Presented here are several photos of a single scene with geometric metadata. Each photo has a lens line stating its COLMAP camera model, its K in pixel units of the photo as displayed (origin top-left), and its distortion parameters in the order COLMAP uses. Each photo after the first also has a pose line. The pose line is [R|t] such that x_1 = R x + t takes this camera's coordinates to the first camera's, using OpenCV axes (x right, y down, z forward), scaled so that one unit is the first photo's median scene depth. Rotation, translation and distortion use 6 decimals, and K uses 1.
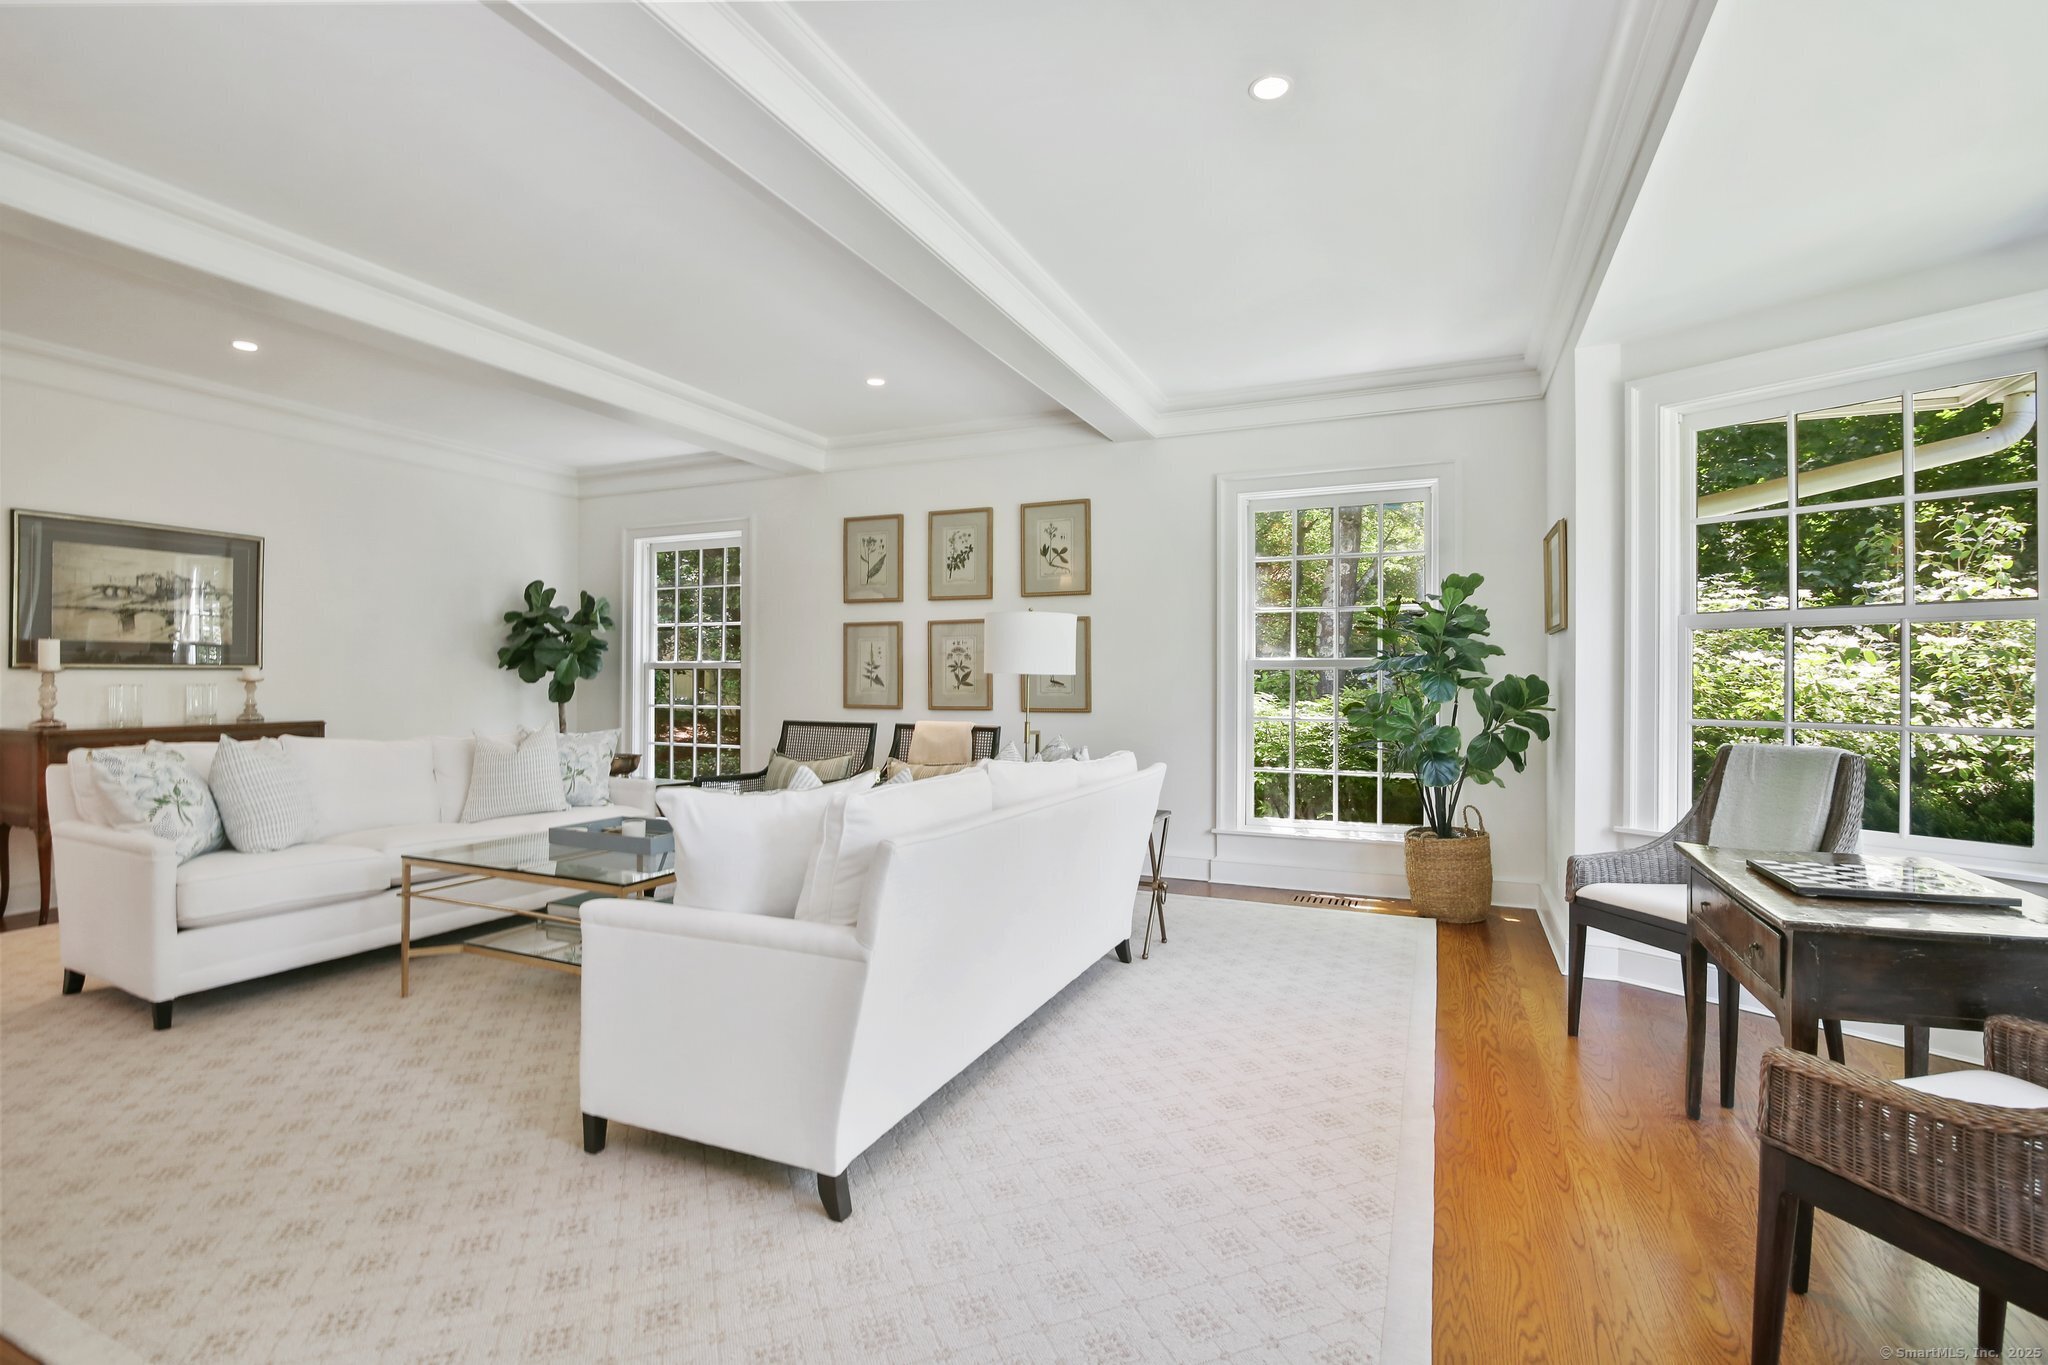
lens RADIAL K [[935.5, 0, 1029.1], [0, 935.5, 680.4], [0, 0, 1]] dist [-0.014111, 0.001046]
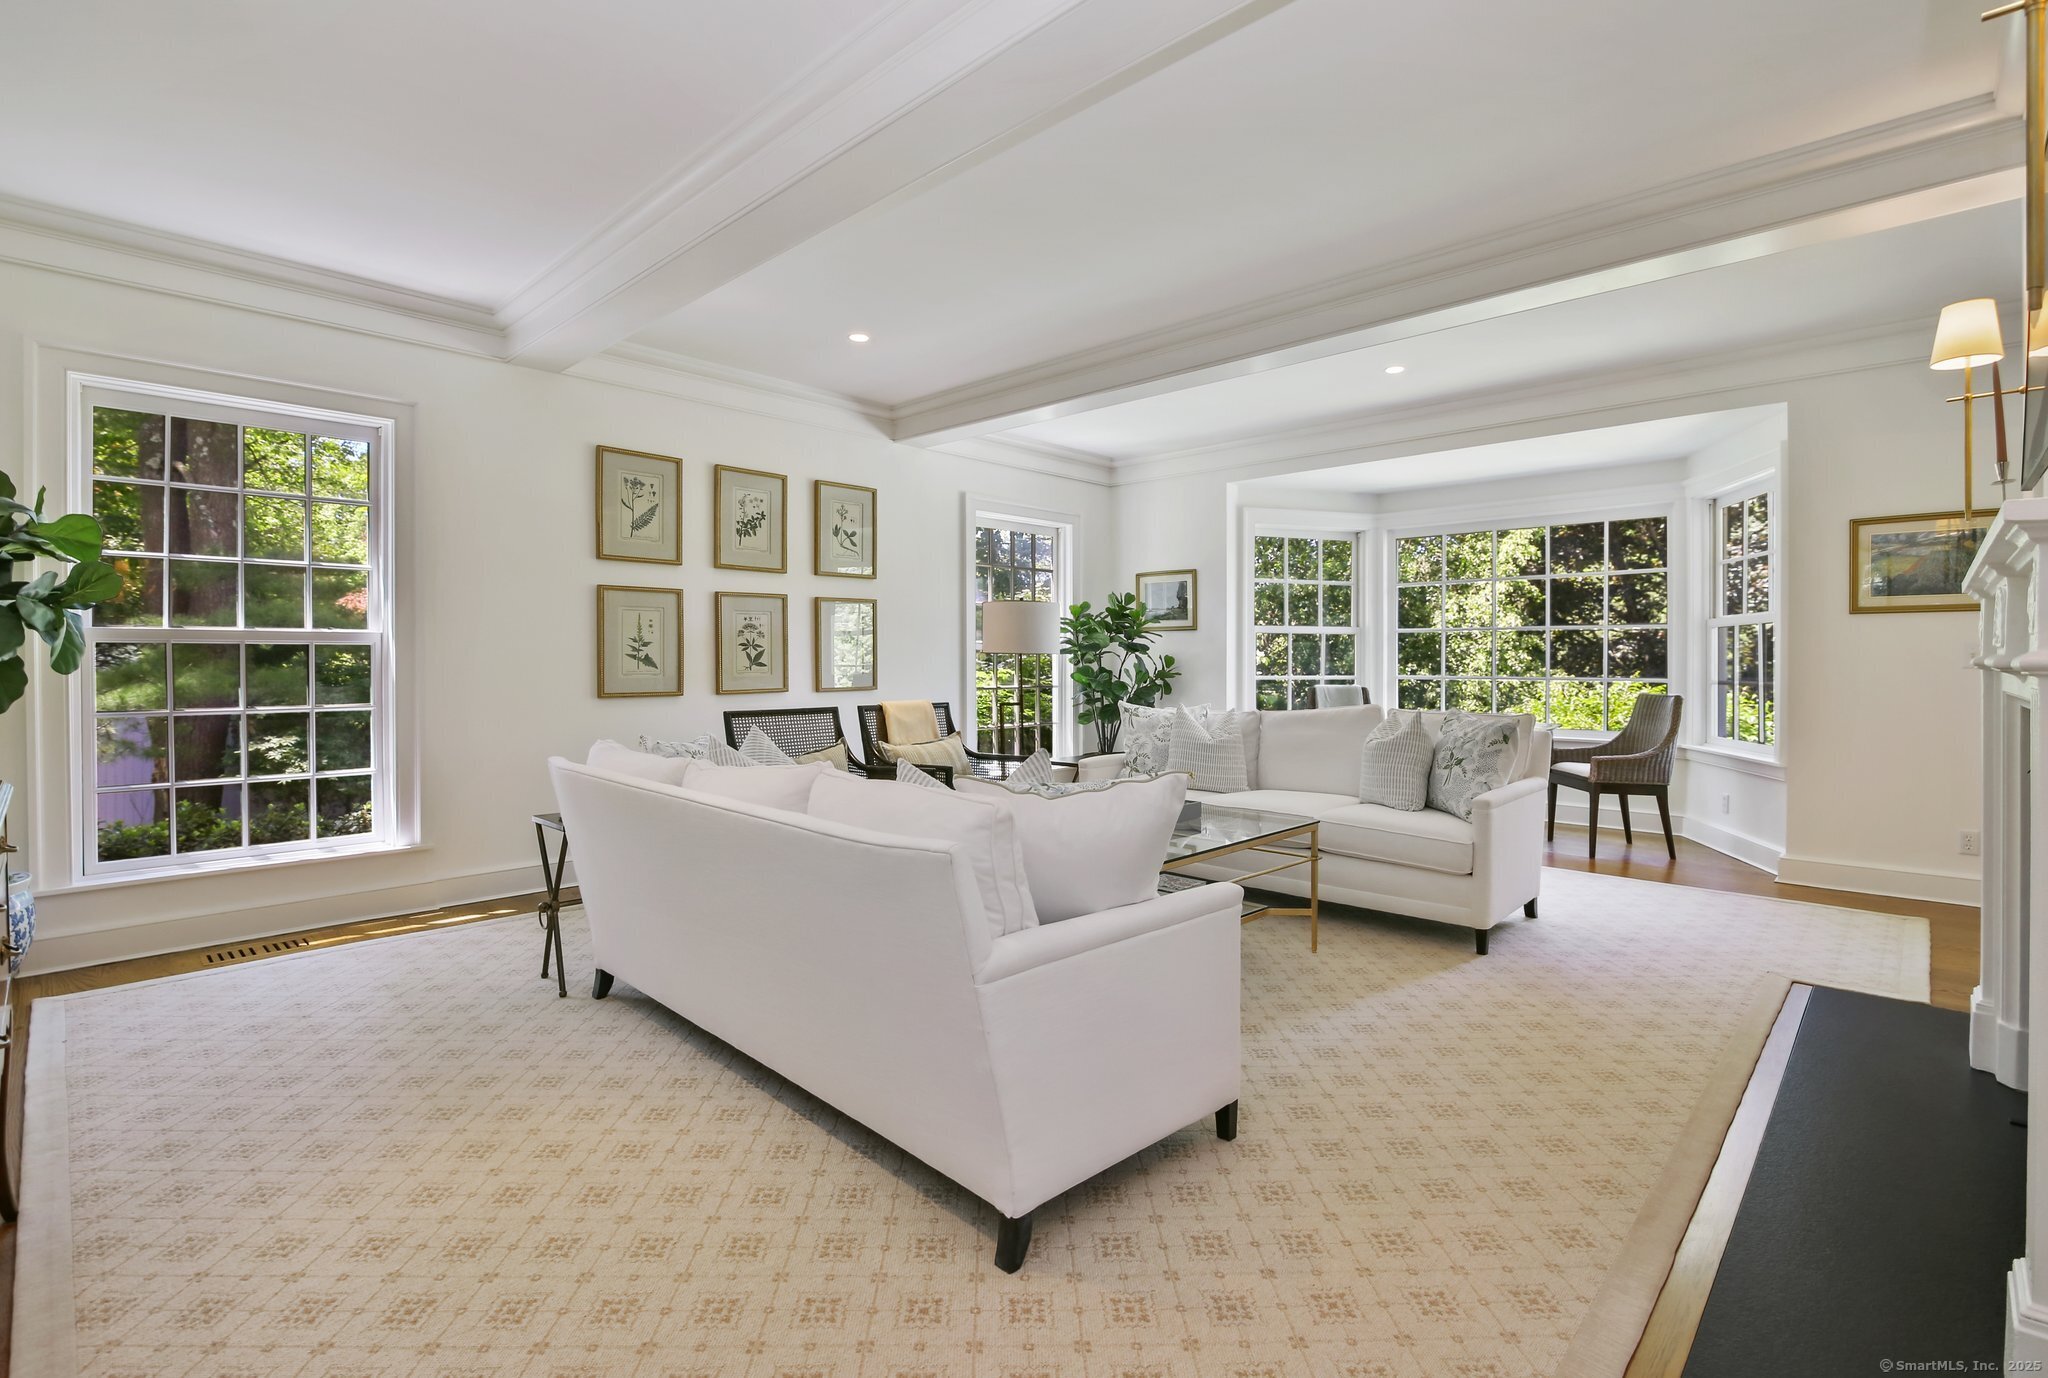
lens RADIAL K [[935.5, 0, 1027.6], [0, 935.5, 678.2], [0, 0, 1]] dist [-0.014111, 0.001046]
pose [[0.344216, -0.022641, 0.938618, -0.828198], [0.005395, 0.999740, 0.022137, -0.001345], [-0.938875, -0.002556, 0.344249, 0.441939]]
